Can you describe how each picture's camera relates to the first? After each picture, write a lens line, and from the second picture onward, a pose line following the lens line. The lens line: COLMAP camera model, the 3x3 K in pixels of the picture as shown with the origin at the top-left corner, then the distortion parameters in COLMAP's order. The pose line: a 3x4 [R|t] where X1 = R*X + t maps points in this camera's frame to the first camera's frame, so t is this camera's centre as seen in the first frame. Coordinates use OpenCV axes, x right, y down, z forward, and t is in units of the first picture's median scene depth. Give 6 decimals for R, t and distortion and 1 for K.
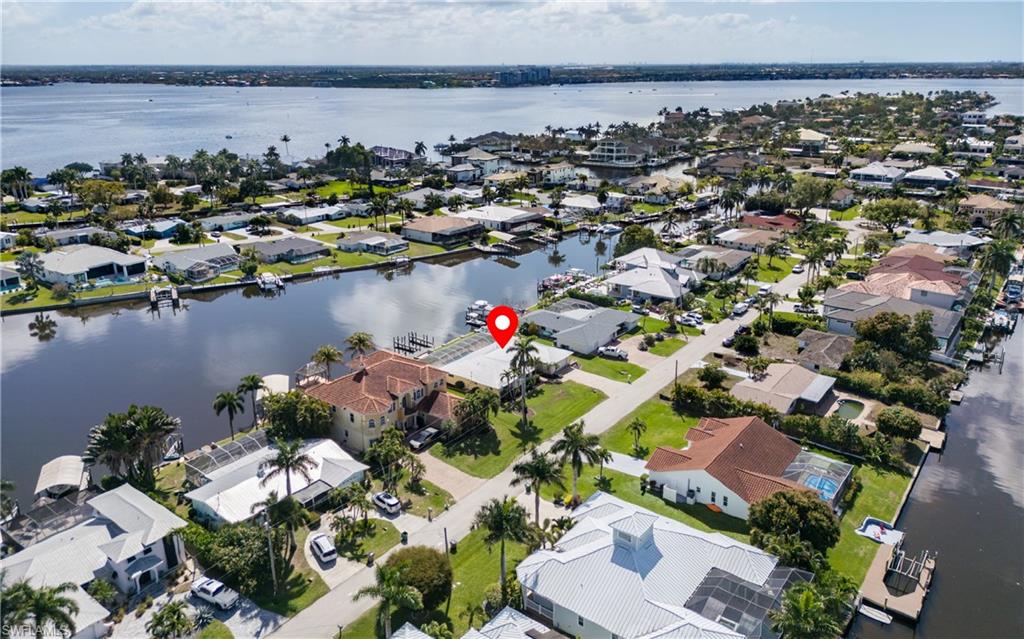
lens RADIAL K [[708.5, 0, 512.0], [0, 708.5, 319.5], [0, 0, 1]] dist [0.007059, -0.002164]
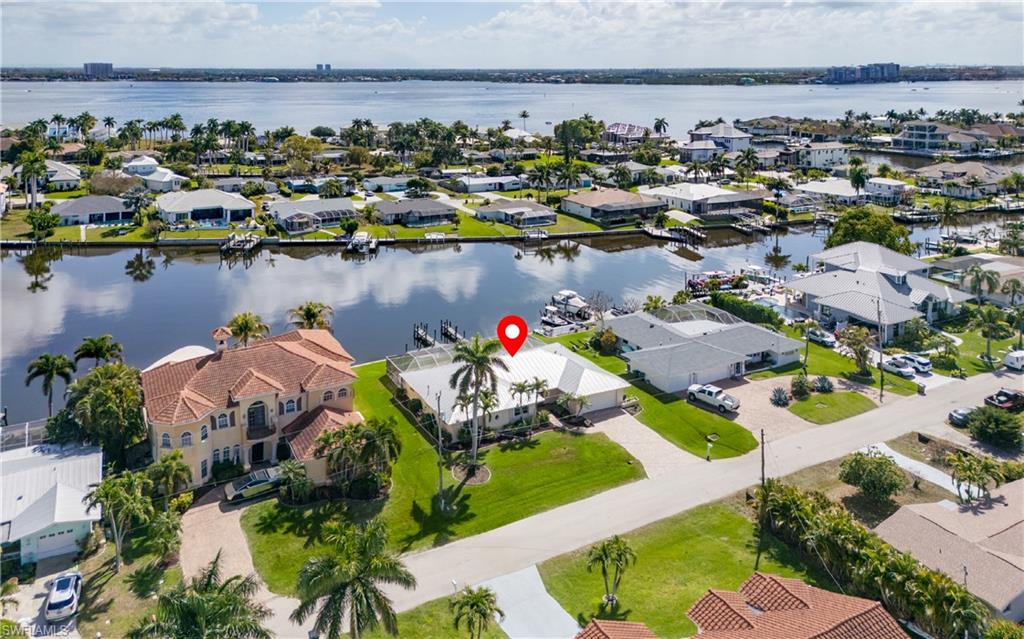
lens RADIAL K [[708.5, 0, 512.0], [0, 708.5, 319.5], [0, 0, 1]] dist [0.007059, -0.002164]
pose [[0.906481, 0.130217, -0.401667, 0.176096], [-0.132624, 0.990924, 0.021945, -0.005927], [0.400879, 0.033378, 0.915523, 0.331416]]
